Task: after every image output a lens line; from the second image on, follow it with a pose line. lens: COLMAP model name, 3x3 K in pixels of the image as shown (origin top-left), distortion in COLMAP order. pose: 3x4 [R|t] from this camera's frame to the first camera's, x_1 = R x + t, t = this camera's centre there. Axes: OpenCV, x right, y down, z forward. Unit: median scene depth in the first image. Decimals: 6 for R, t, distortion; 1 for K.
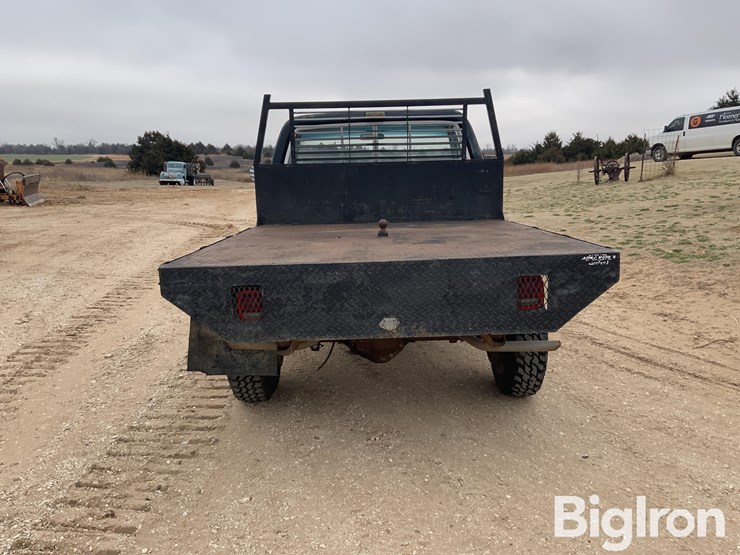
lens RADIAL K [[613.1, 0, 370.1], [0, 613.1, 279.0], [0, 0, 1]] dist [0.049681, -0.079753]
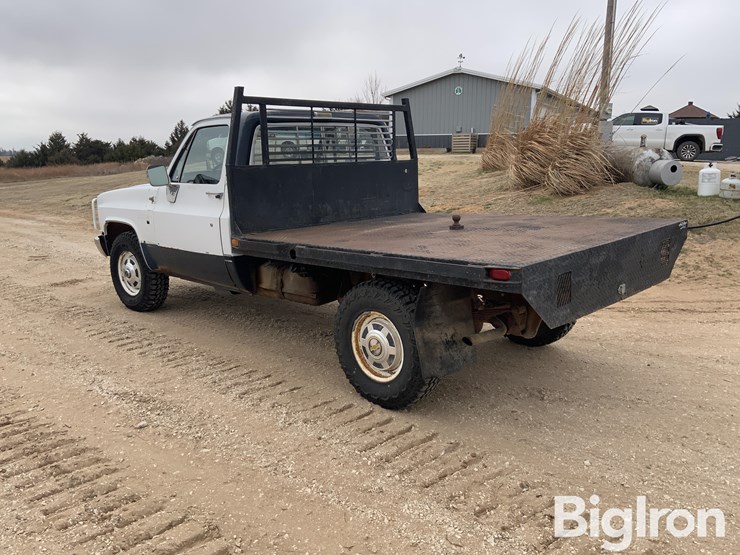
lens RADIAL K [[613.1, 0, 366.6], [0, 613.1, 280.5], [0, 0, 1]] dist [0.049681, -0.079753]
pose [[0.713521, -0.134909, 0.687522, -0.602590], [0.135811, 0.989306, 0.053179, -0.040612], [-0.687345, 0.055429, 0.724213, 0.218261]]
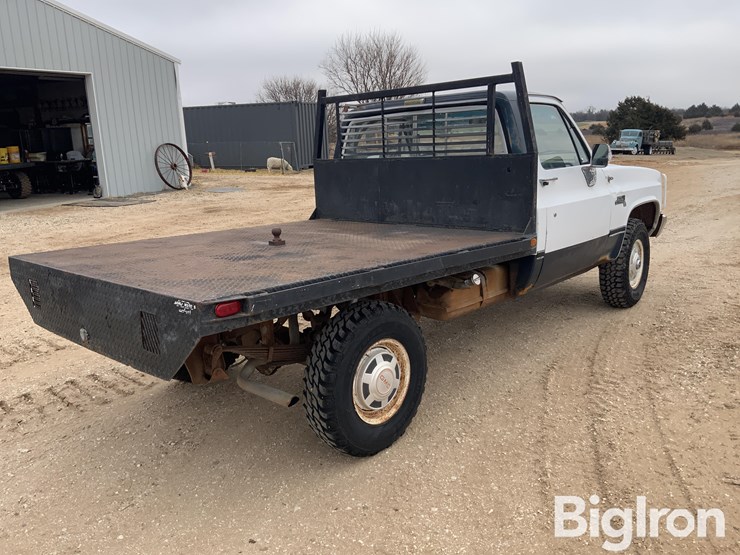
lens RADIAL K [[613.1, 0, 365.8], [0, 613.1, 281.6], [0, 0, 1]] dist [0.049681, -0.079753]
pose [[0.724396, 0.140231, -0.674971, 0.534431], [-0.101893, 0.990118, 0.096351, -0.082467], [0.681812, -0.001022, 0.731526, 0.276759]]
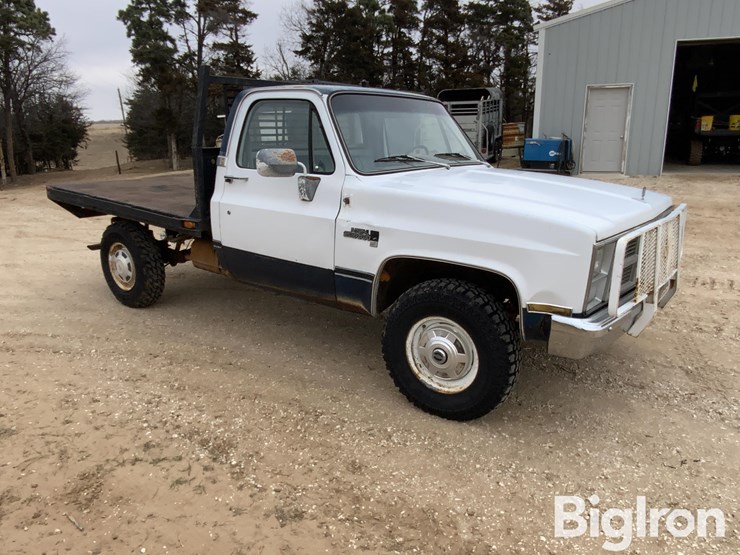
lens RADIAL K [[558.1, 0, 372.7], [0, 558.1, 277.4], [0, 0, 1]] dist [0.052771, -0.066302]
pose [[-0.618515, 0.227568, -0.752099, 0.621706], [-0.138677, 0.910507, 0.389545, -0.348813], [0.773439, 0.345238, -0.531604, 1.572221]]
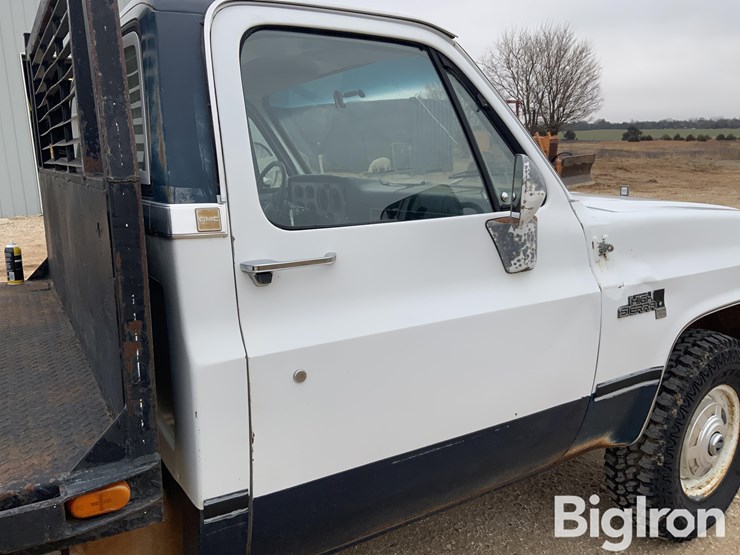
lens RADIAL K [[615.2, 0, 370.6], [0, 615.2, 279.5], [0, 0, 1]] dist [0.027706, -0.017591]
pose [[0.510019, 0.188099, -0.839345, 0.381395], [-0.154889, 0.979930, 0.125488, -0.188268], [0.846103, 0.066004, 0.528917, 0.903505]]
